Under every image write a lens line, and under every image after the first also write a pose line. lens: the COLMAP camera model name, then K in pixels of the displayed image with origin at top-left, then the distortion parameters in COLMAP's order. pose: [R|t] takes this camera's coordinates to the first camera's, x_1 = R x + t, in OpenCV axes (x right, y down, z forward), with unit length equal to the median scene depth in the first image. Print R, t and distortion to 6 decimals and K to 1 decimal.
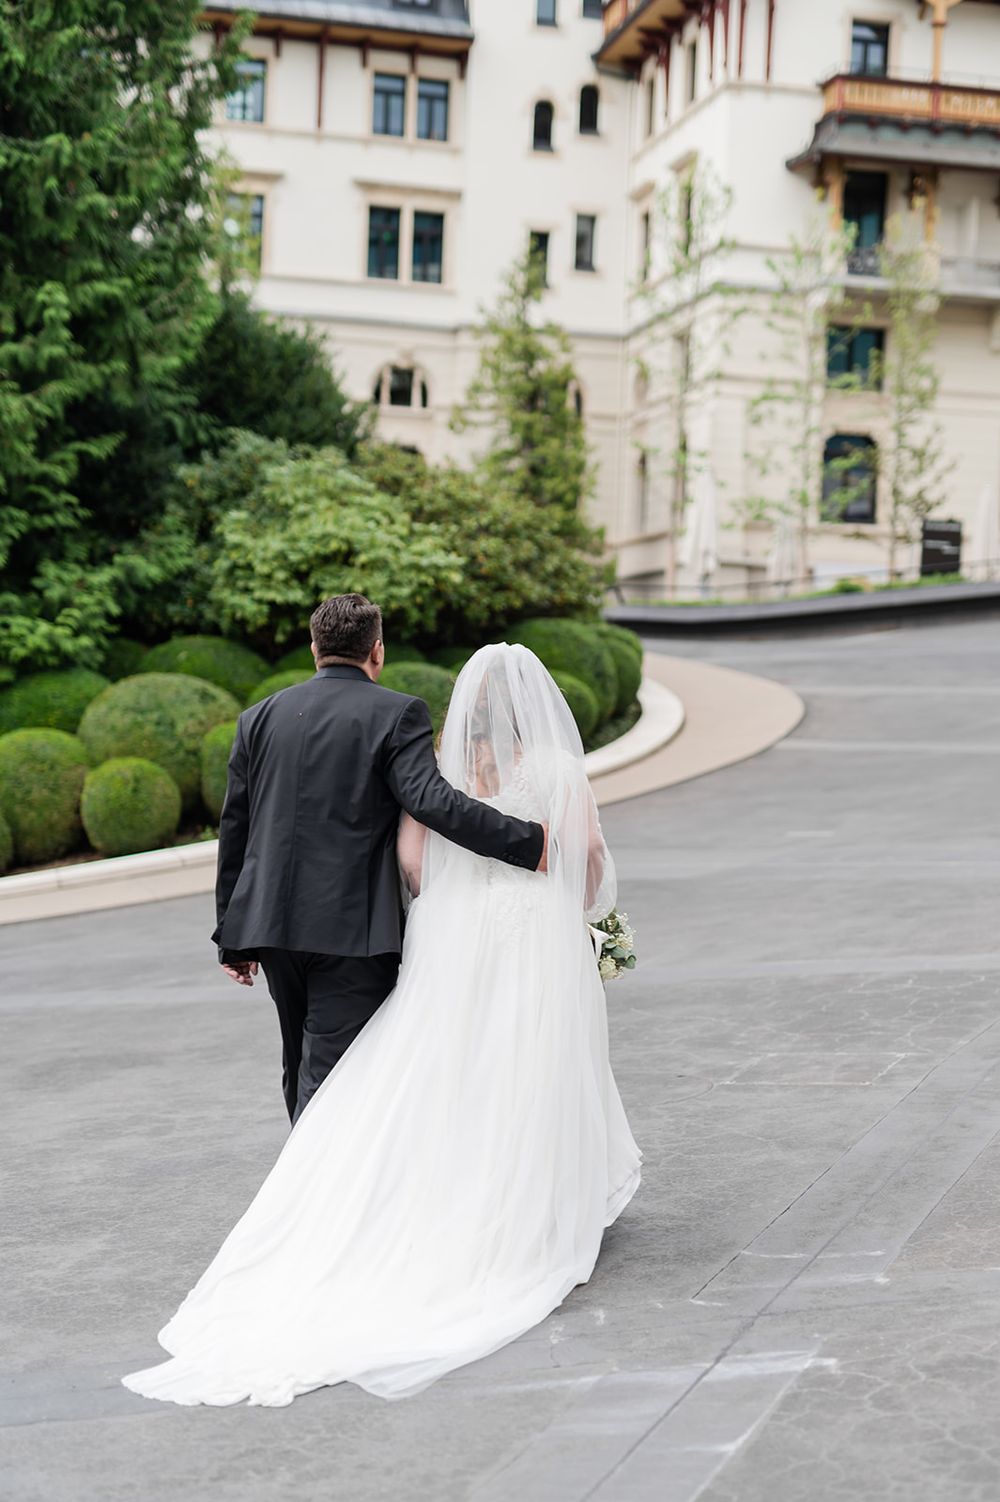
lens RADIAL K [[2069.3, 0, 502.0], [0, 2069.3, 752.7], [0, 0, 1]] dist [0.002554, 0.000000]
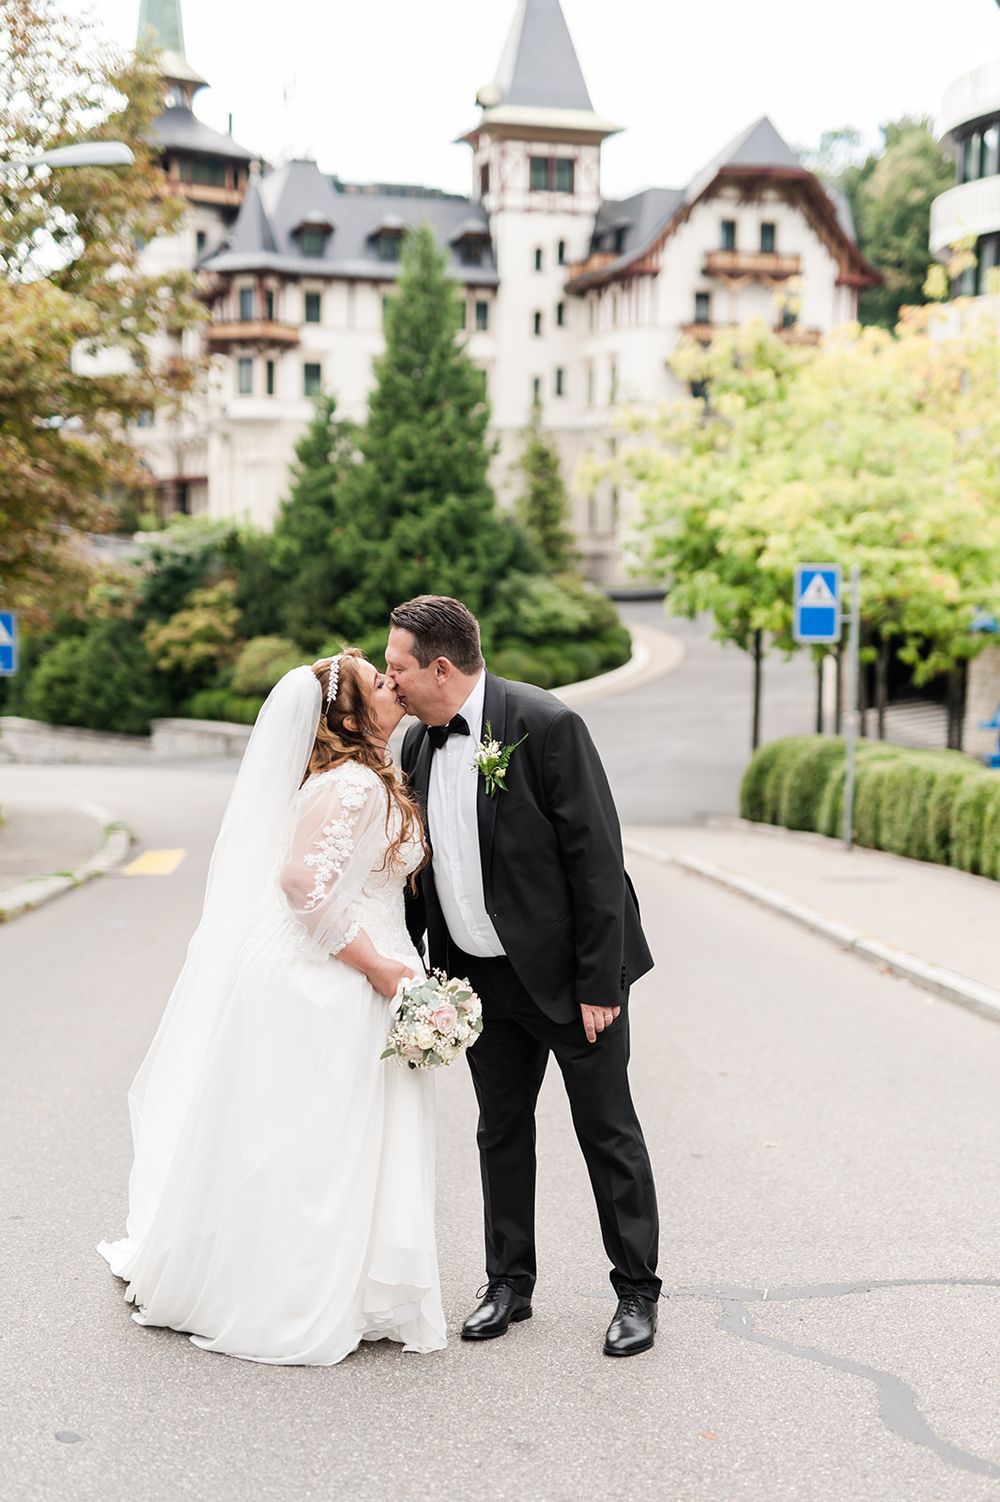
lens RADIAL K [[2069.3, 0, 510.4], [0, 2069.3, 748.9], [0, 0, 1]] dist [0.002554, 0.000000]
pose [[0.996291, -0.030285, 0.080544, -0.179356], [0.023442, 0.996140, 0.084586, -0.068164], [-0.082795, -0.082384, 0.993155, -1.001374]]
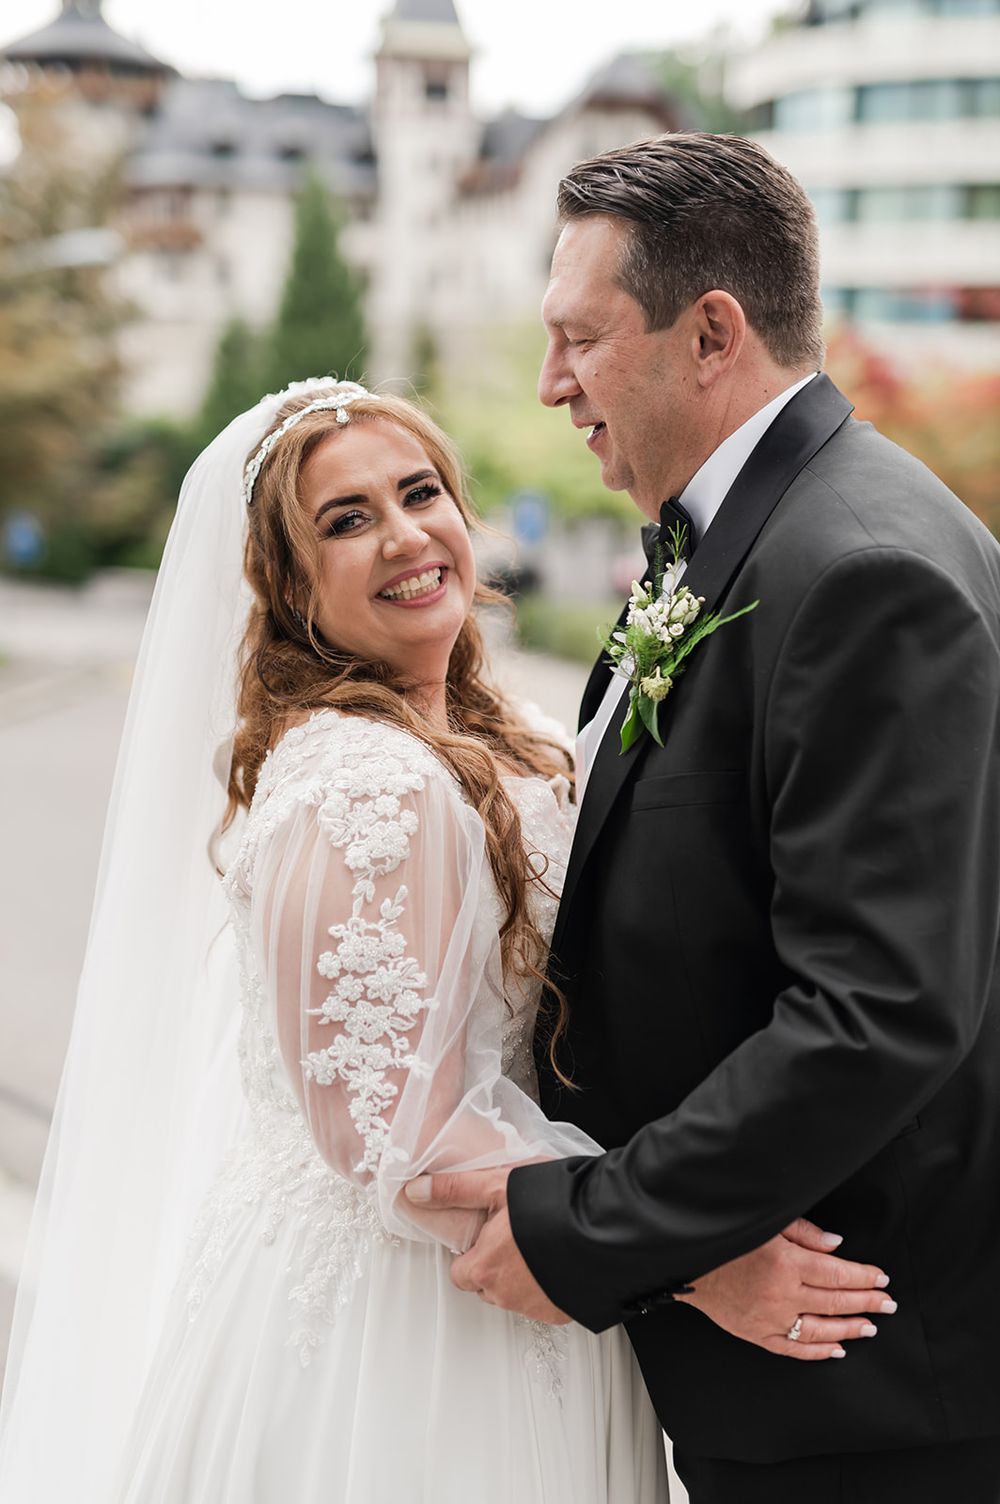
lens RADIAL K [[2164.5, 0, 498.0], [0, 2164.5, 754.8], [0, 0, 1]] dist [-0.006976, 0.000000]
pose [[0.993687, -0.033350, 0.107116, -0.170697], [0.016309, 0.987593, 0.156189, -0.104277], [-0.110996, -0.153456, 0.981902, -1.399078]]
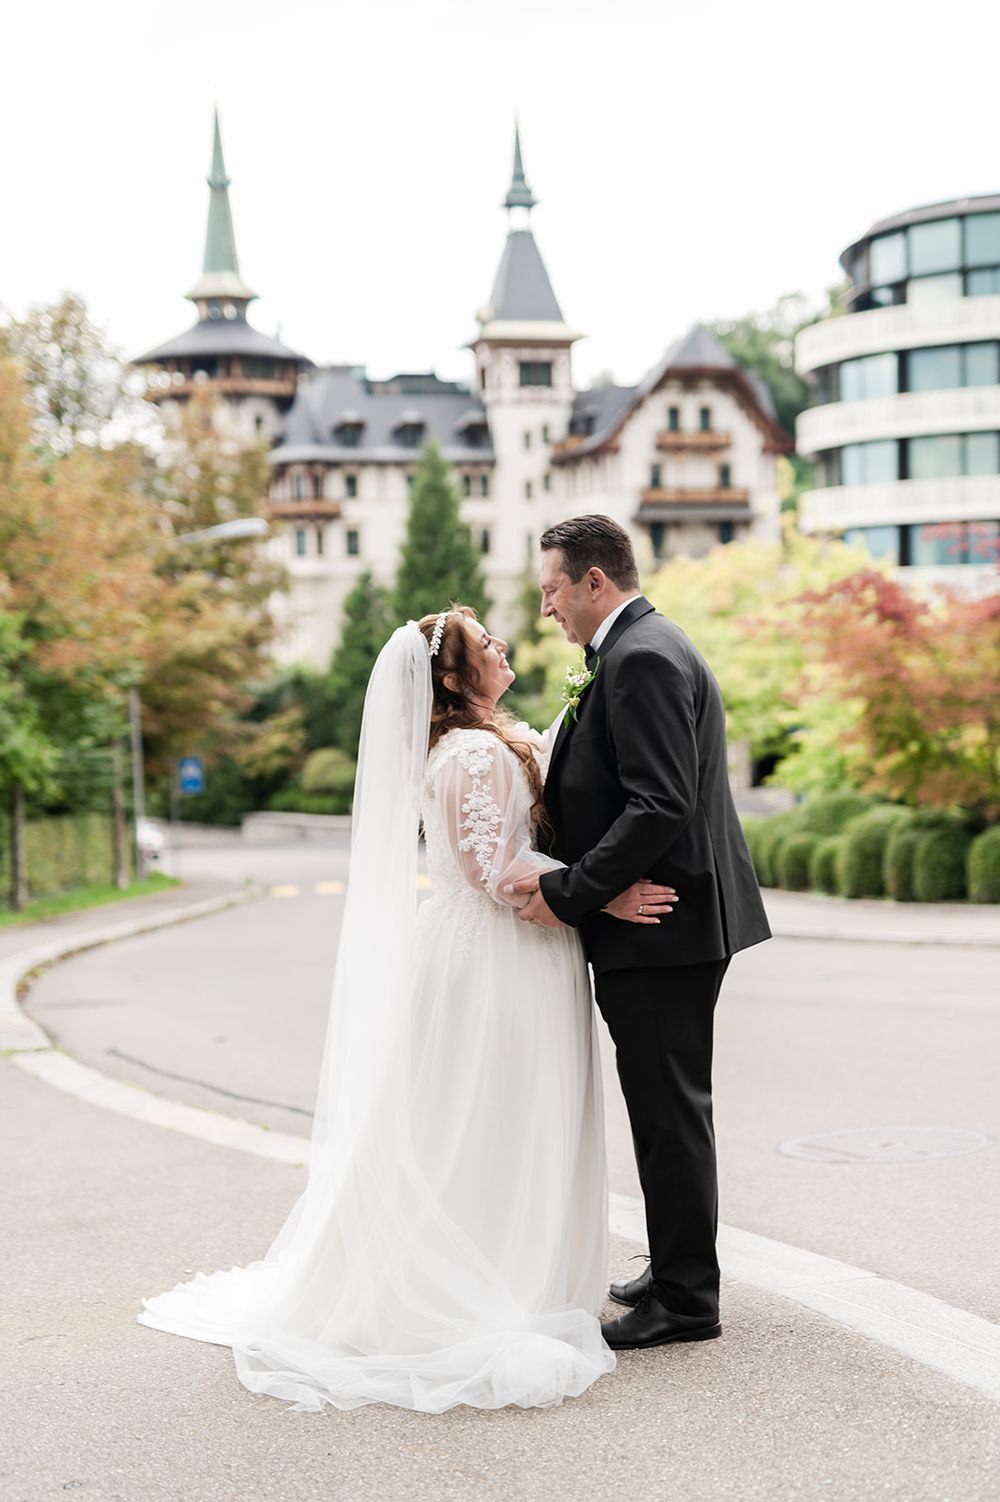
lens RADIAL K [[2069.3, 0, 516.2], [0, 2069.3, 741.6], [0, 0, 1]] dist [0.002554, 0.000000]
pose [[0.995858, -0.065100, 0.063478, -0.175701], [0.062746, 0.997291, 0.038388, -0.099998], [-0.065805, -0.034246, 0.997245, -1.514739]]
